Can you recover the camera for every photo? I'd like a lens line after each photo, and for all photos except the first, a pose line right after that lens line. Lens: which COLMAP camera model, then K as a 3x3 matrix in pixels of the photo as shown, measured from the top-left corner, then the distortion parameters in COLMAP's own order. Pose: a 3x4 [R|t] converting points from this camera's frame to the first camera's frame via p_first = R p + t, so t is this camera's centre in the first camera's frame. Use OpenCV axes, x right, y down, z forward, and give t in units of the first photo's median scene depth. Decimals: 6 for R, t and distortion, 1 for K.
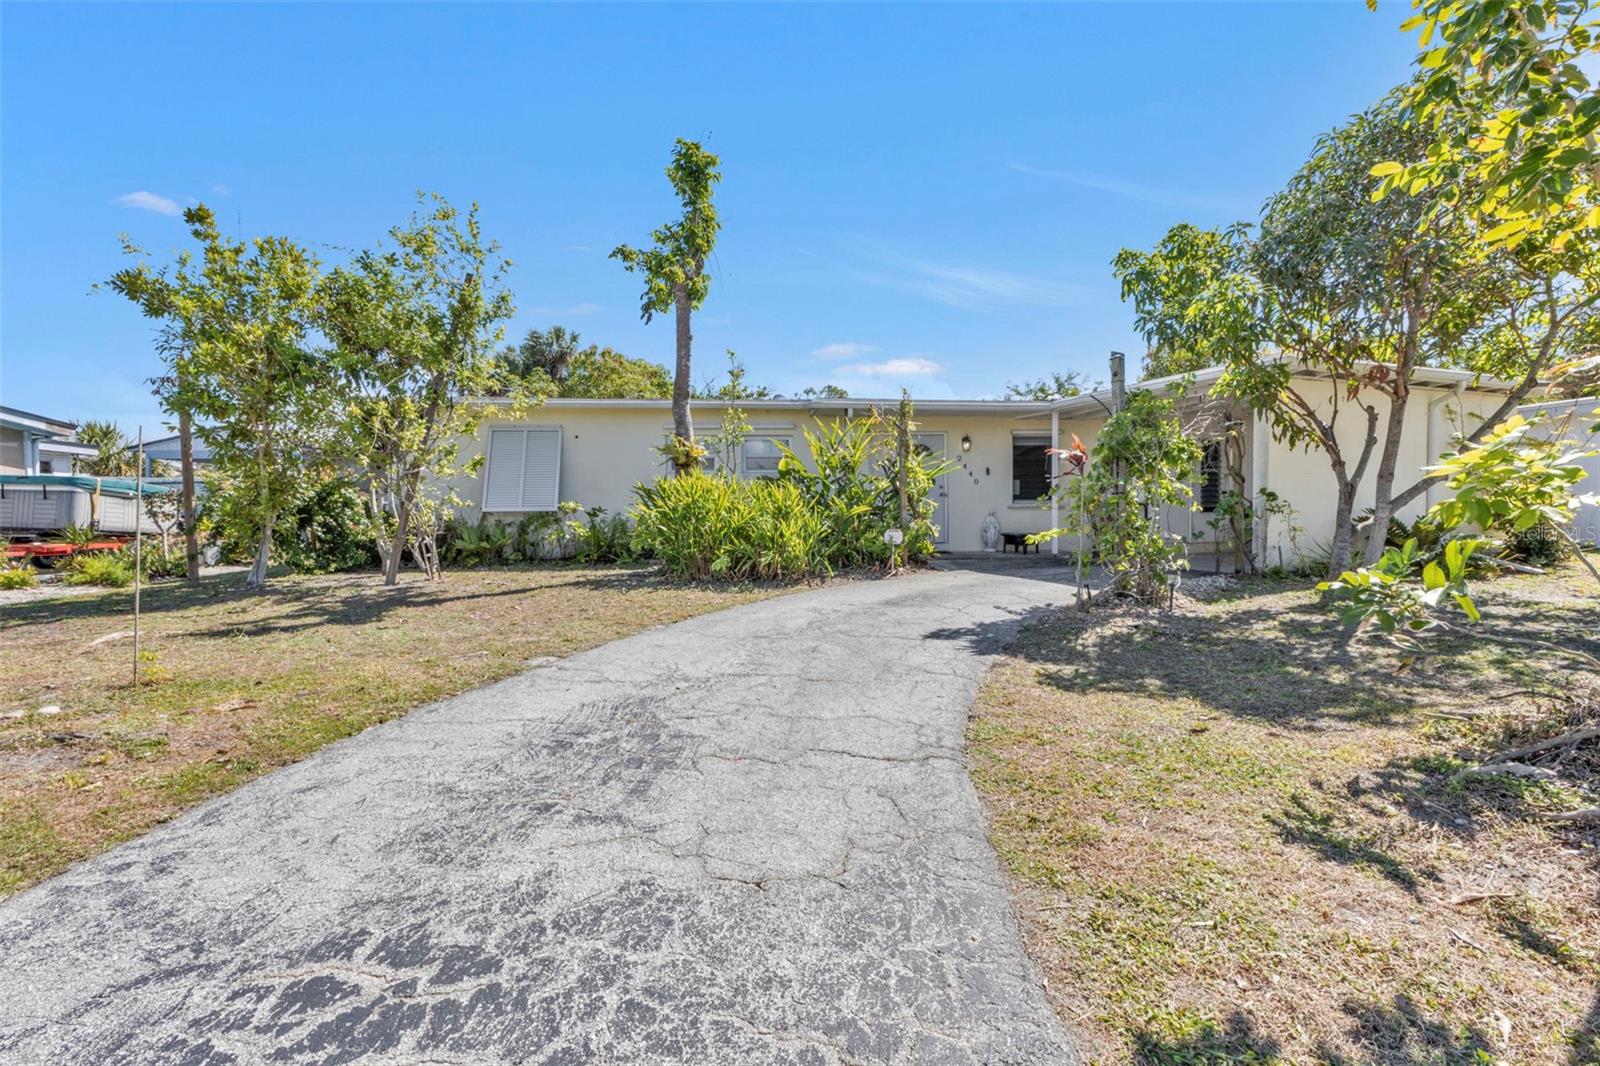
lens RADIAL K [[711.5, 0, 800.0], [0, 711.5, 525.7], [0, 0, 1]] dist [-0.000316, -0.000080]
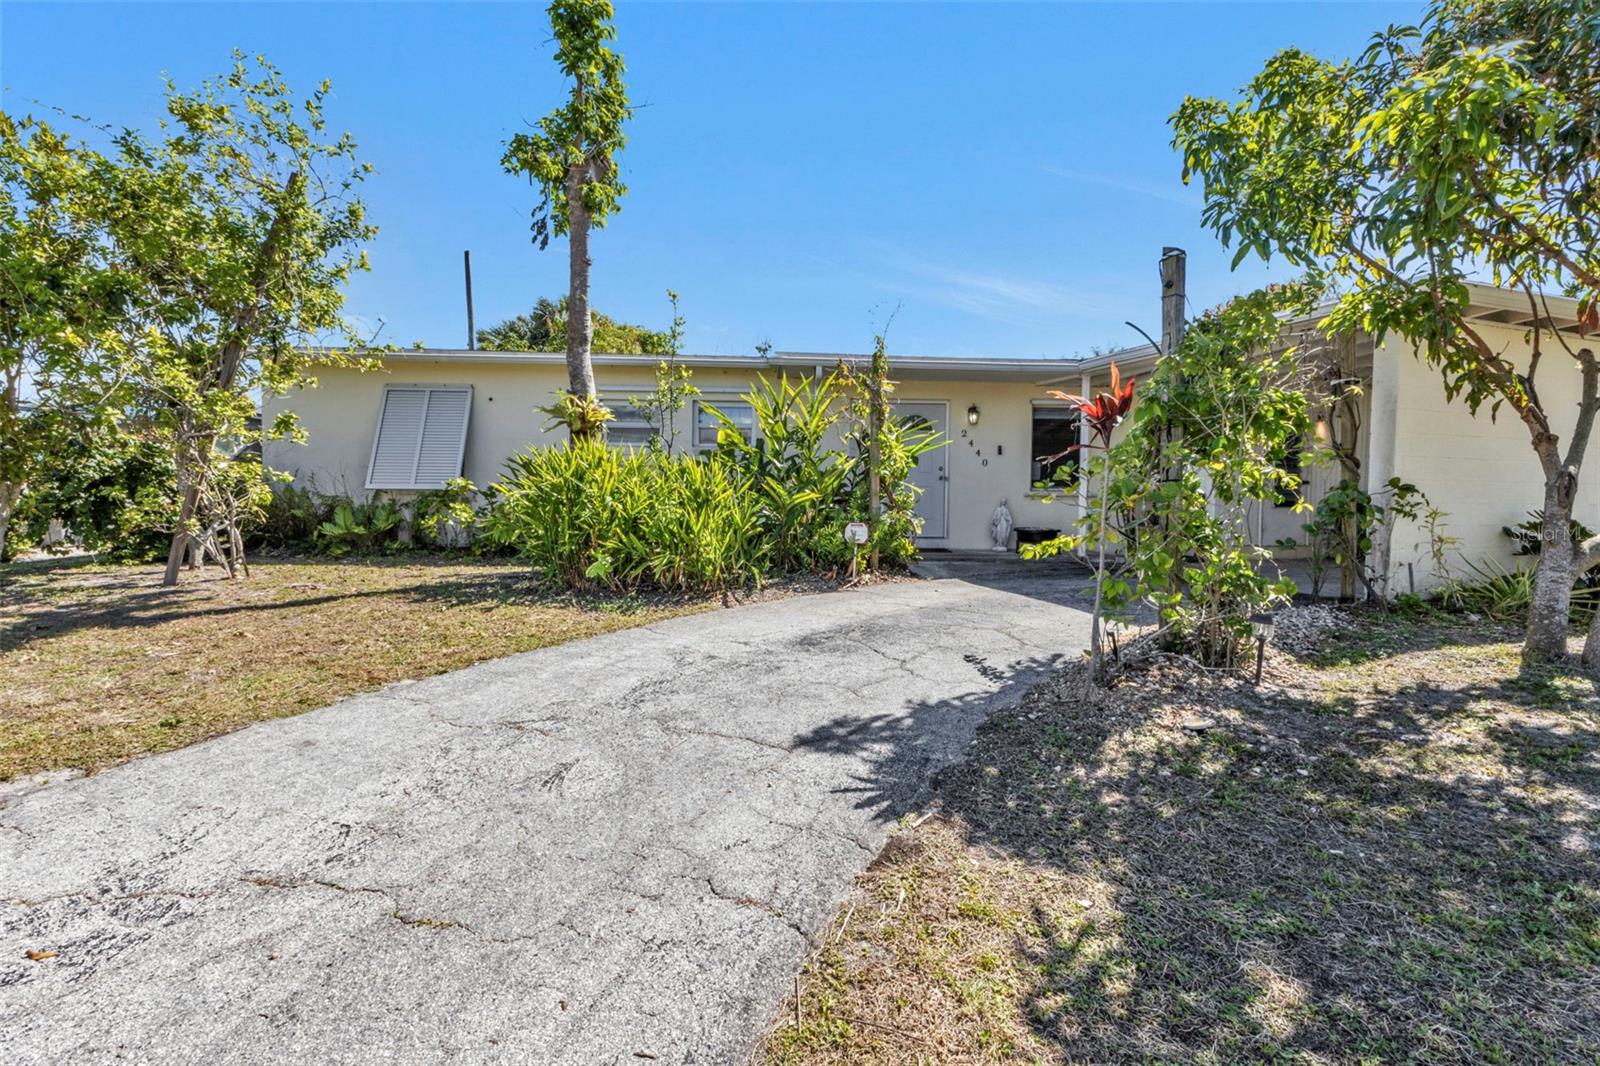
lens RADIAL K [[700.3, 0, 802.3], [0, 700.3, 514.7], [0, 0, 1]] dist [0.001459, 0.000093]
pose [[0.998399, 0.021071, -0.052495, 0.116184], [-0.020423, 0.999709, 0.012853, -0.012548], [0.052750, -0.011761, 0.998538, 0.271294]]
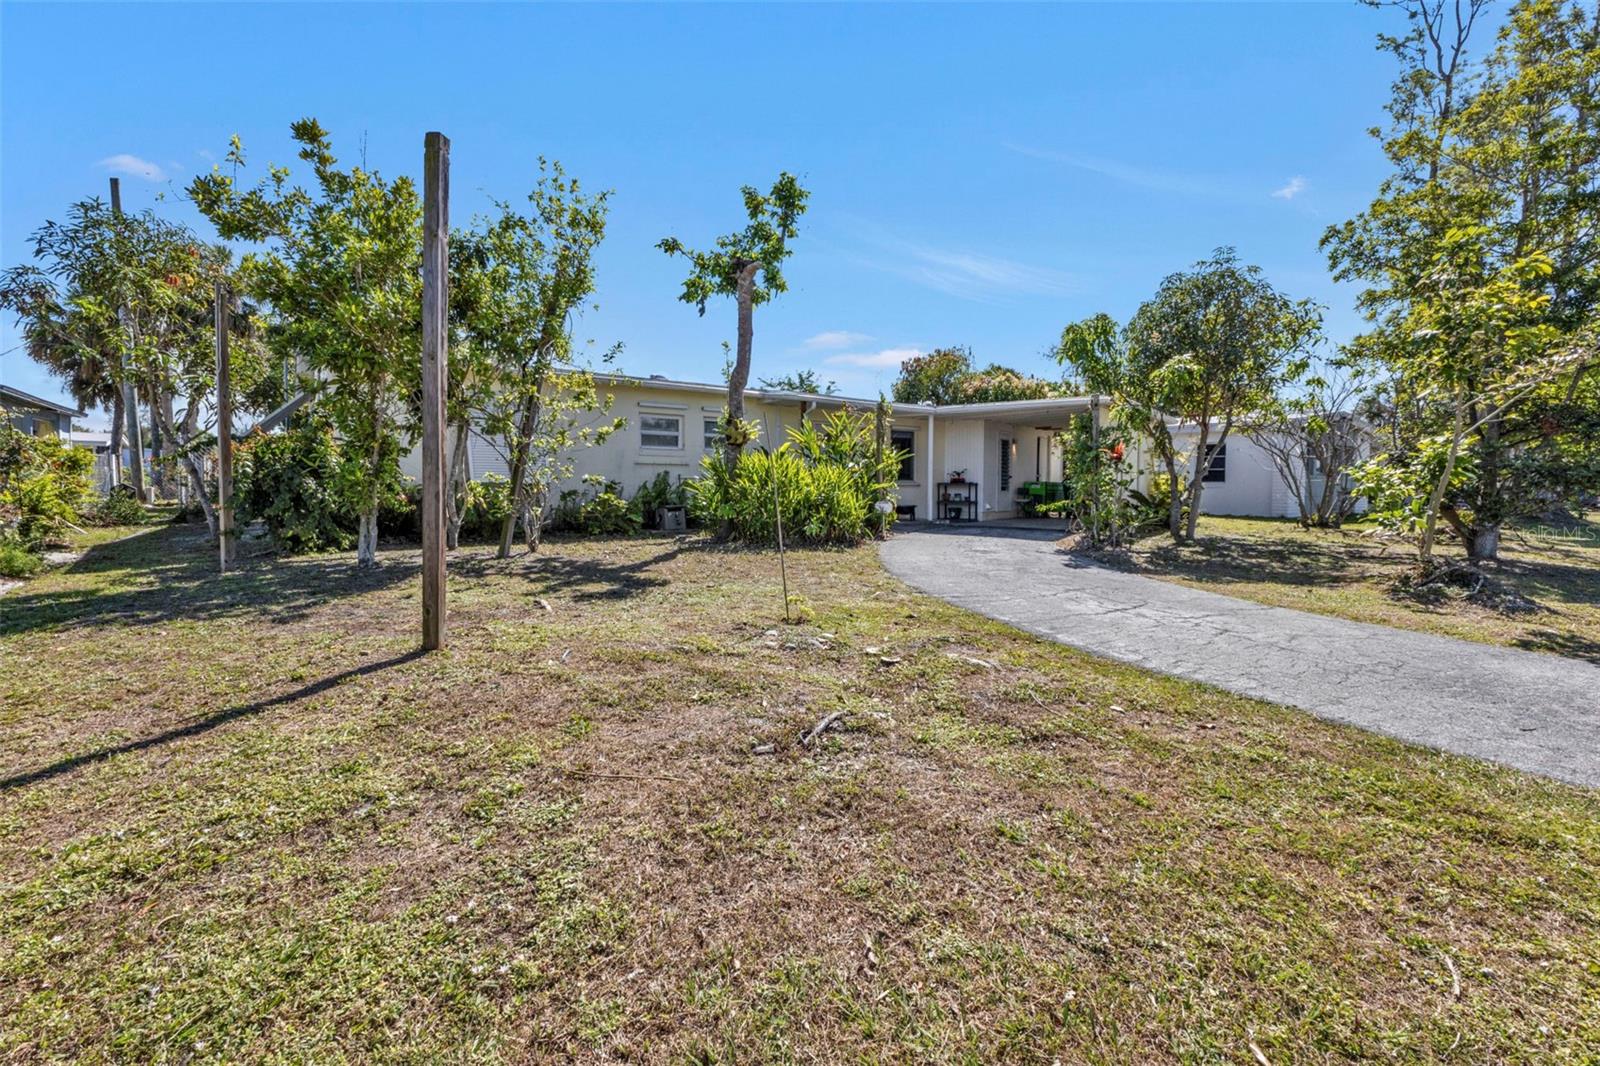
lens RADIAL K [[700.3, 0, 802.3], [0, 700.3, 514.7], [0, 0, 1]] dist [0.001459, 0.000093]
pose [[0.865415, -0.005268, 0.501027, -0.655442], [-0.004701, 0.999815, 0.018631, 0.005787], [-0.501033, -0.018479, 0.865231, -0.032178]]
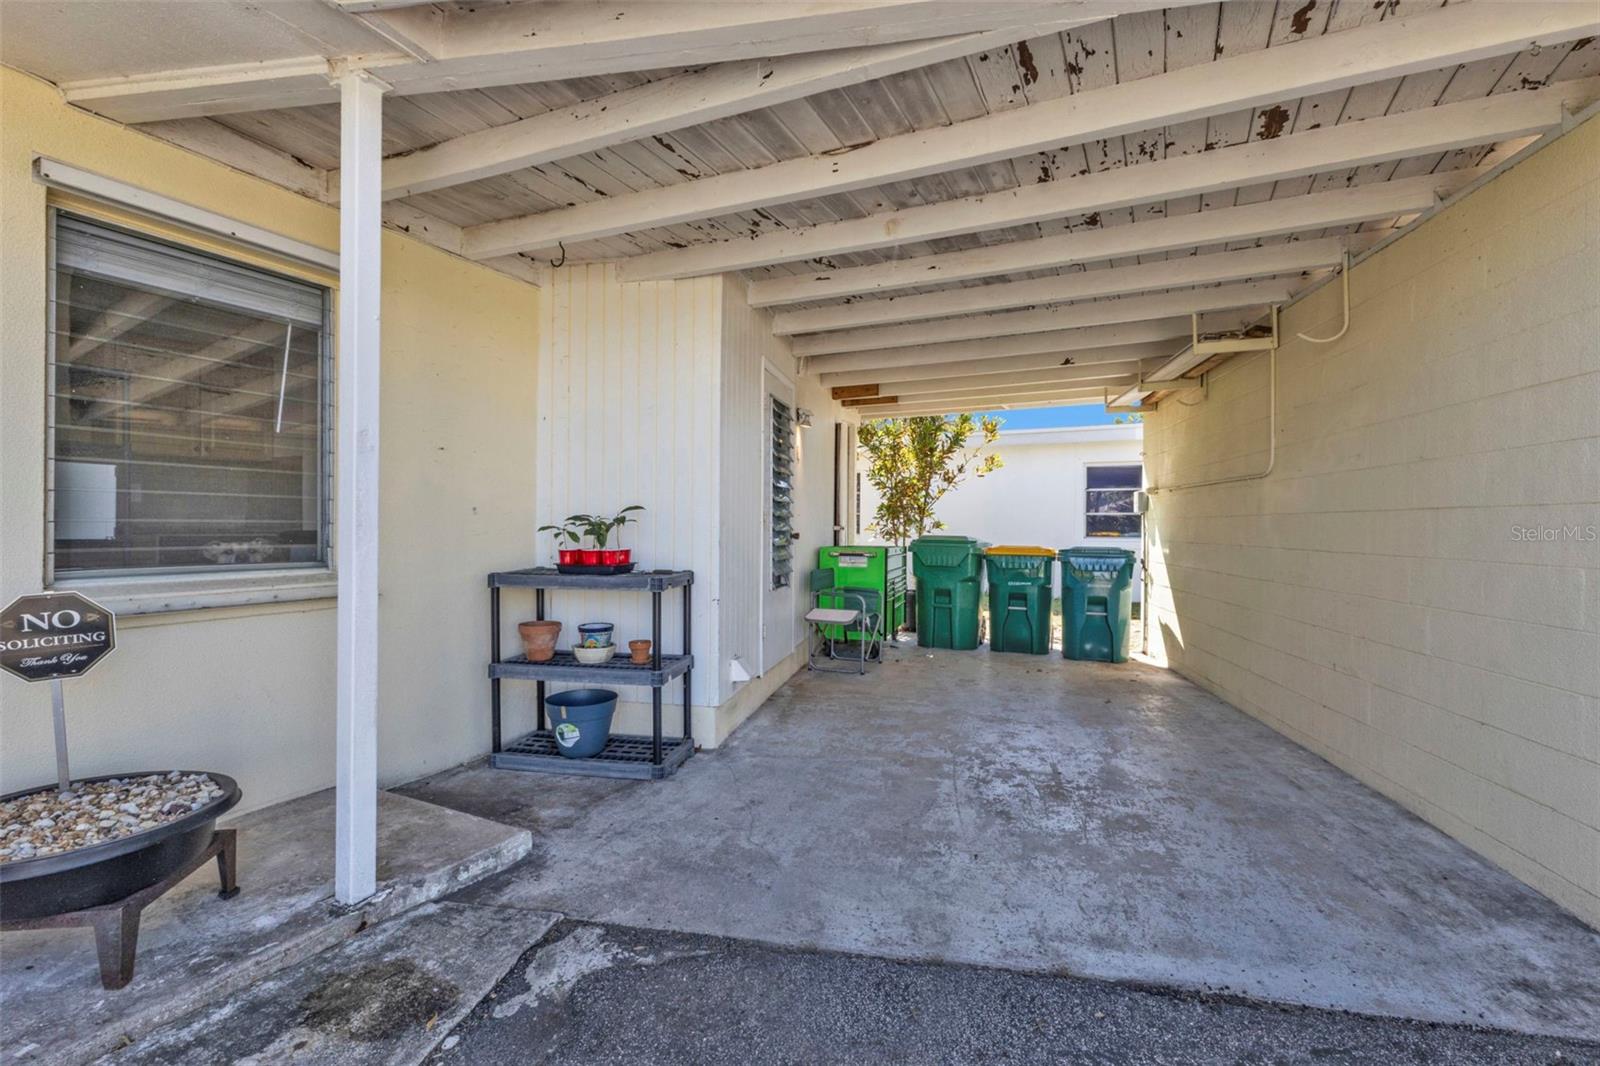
lens RADIAL K [[691.2, 0, 825.3], [0, 691.2, 531.7], [0, 0, 1]] dist [0.001683, 0.000306]
pose [[0.509823, 0.008959, 0.860233, 0.348303], [0.003876, 0.999912, -0.012711, -0.060164], [-0.860271, 0.009815, 0.509743, 1.045860]]
